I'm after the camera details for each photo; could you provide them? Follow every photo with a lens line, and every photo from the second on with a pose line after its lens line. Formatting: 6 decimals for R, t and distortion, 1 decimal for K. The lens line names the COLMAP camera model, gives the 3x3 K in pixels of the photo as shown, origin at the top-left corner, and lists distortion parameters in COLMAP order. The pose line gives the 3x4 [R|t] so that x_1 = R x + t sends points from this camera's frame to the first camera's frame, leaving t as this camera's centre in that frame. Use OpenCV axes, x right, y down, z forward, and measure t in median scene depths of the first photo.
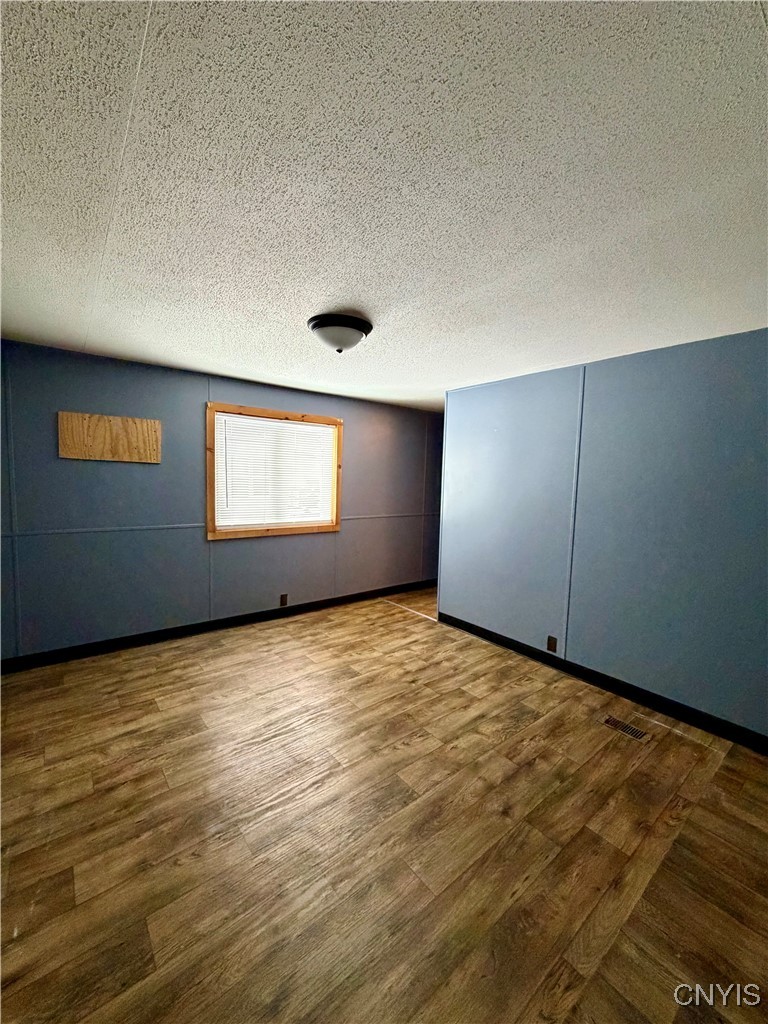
lens RADIAL K [[408.3, 0, 382.4], [0, 408.3, 510.6], [0, 0, 1]] dist [0.004346, 0.000429]
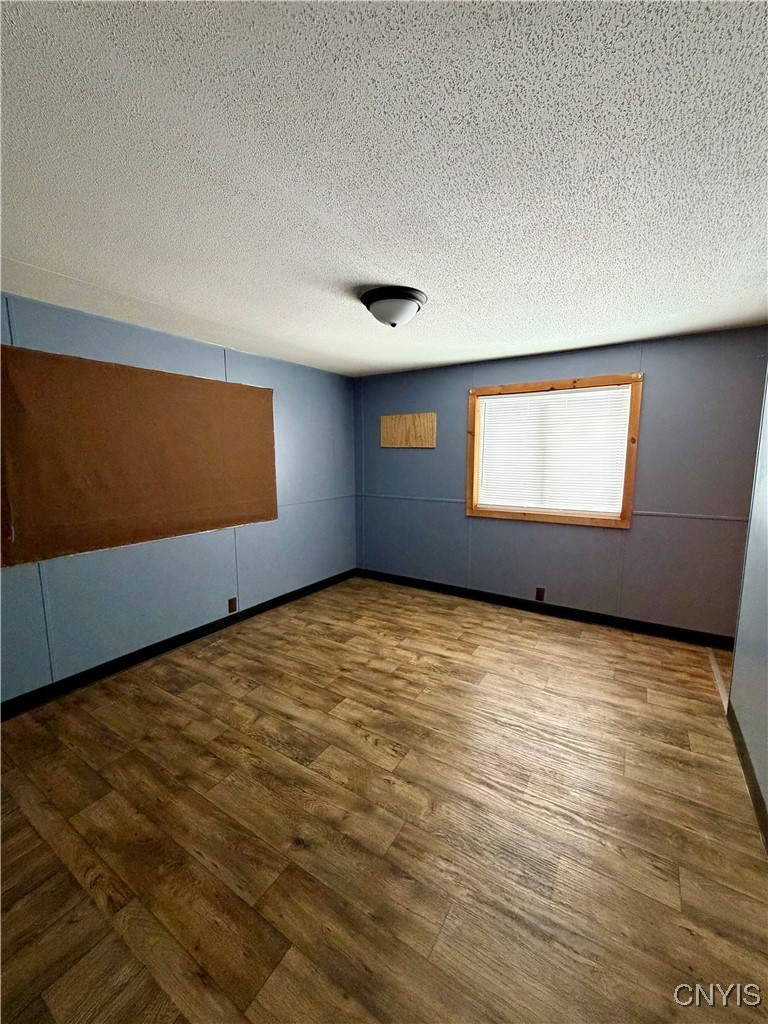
lens RADIAL K [[404.5, 0, 387.1], [0, 404.5, 518.4], [0, 0, 1]] dist [0.001698, 0.000238]
pose [[0.325478, 0.121006, -0.937775, 0.770058], [-0.066978, 0.992237, 0.104787, -0.030167], [0.943174, 0.028704, 0.331056, 0.623534]]
